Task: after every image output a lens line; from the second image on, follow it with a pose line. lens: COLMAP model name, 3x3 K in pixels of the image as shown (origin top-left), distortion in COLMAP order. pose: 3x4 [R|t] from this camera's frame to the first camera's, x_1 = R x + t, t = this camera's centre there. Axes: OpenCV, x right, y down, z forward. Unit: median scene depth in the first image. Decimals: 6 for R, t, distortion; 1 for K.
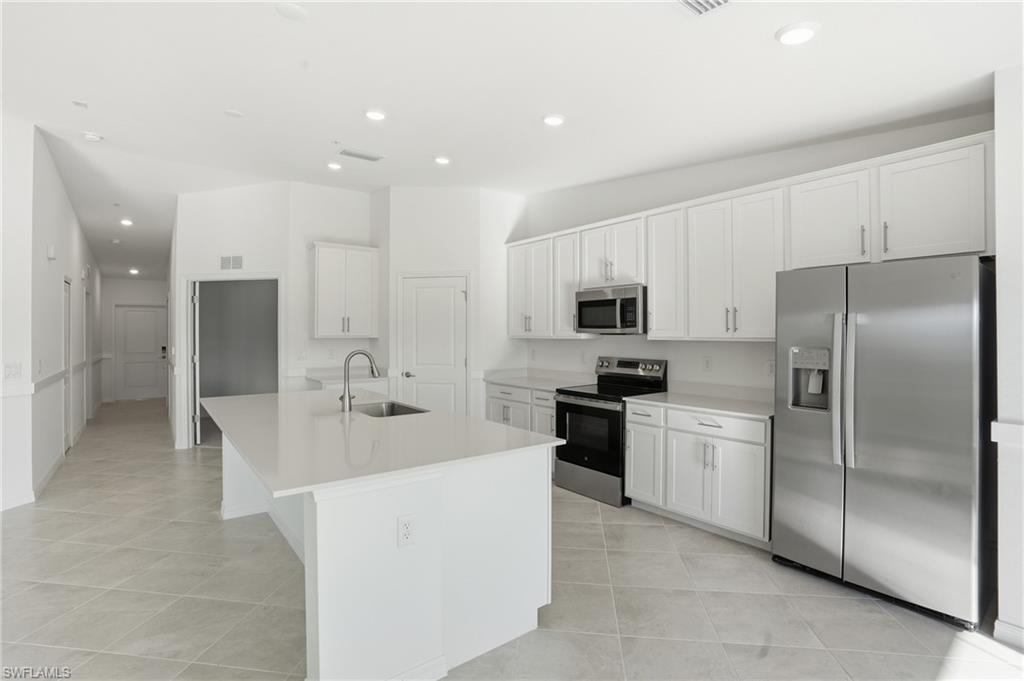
lens RADIAL K [[479.9, 0, 505.9], [0, 479.9, 333.2], [0, 0, 1]] dist [-0.070352, 0.026497]
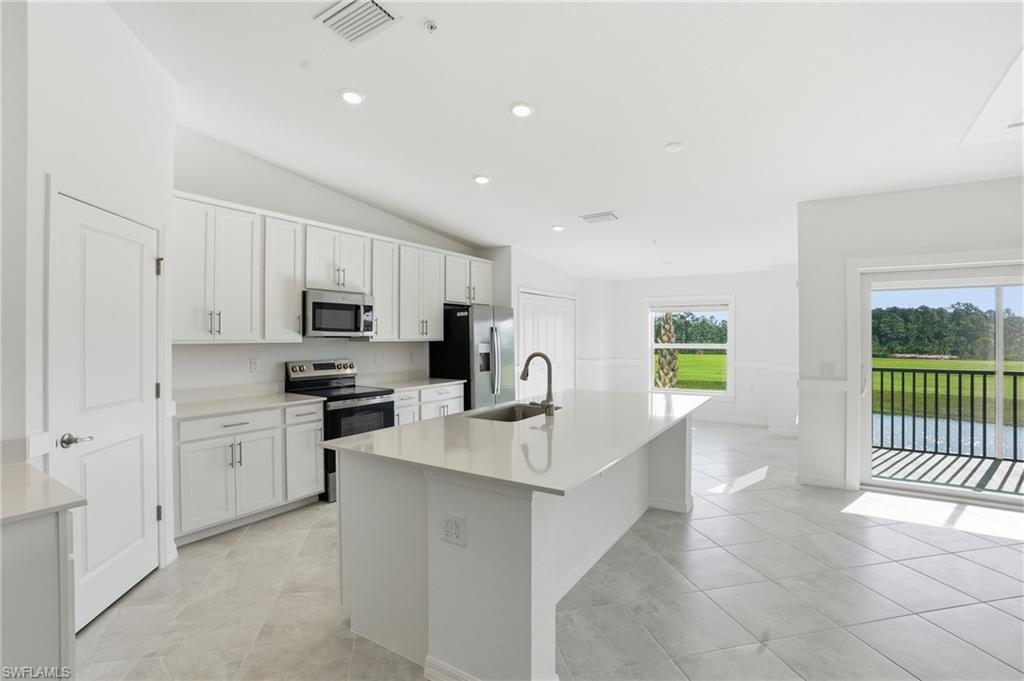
lens RADIAL K [[479.9, 0, 505.9], [0, 479.9, 333.2], [0, 0, 1]] dist [-0.070352, 0.026497]
pose [[-0.335562, 0.006145, 0.941998, -0.865368], [0.001444, 0.999981, -0.006009, 0.000543], [-0.942017, -0.000656, -0.335564, 0.990934]]
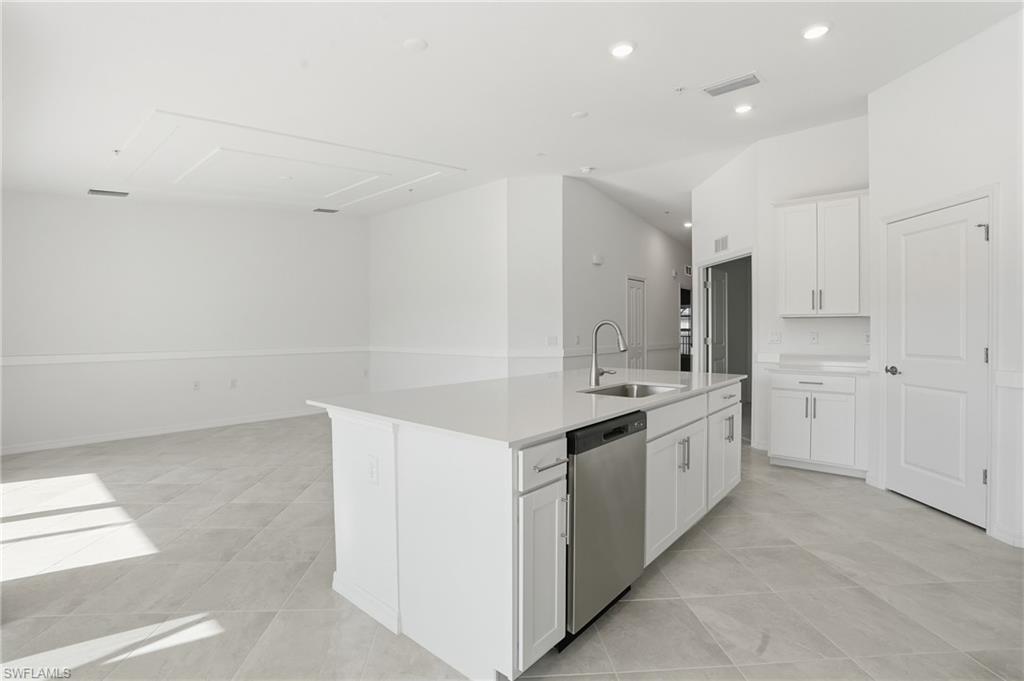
lens RADIAL K [[476.1, 0, 509.8], [0, 476.1, 335.0], [0, 0, 1]] dist [-0.058951, 0.023548]
pose [[0.208119, 0.010274, -0.978050, 0.382497], [0.002308, 0.999937, 0.010995, 0.038141], [0.978101, -0.004545, 0.208082, 0.449935]]
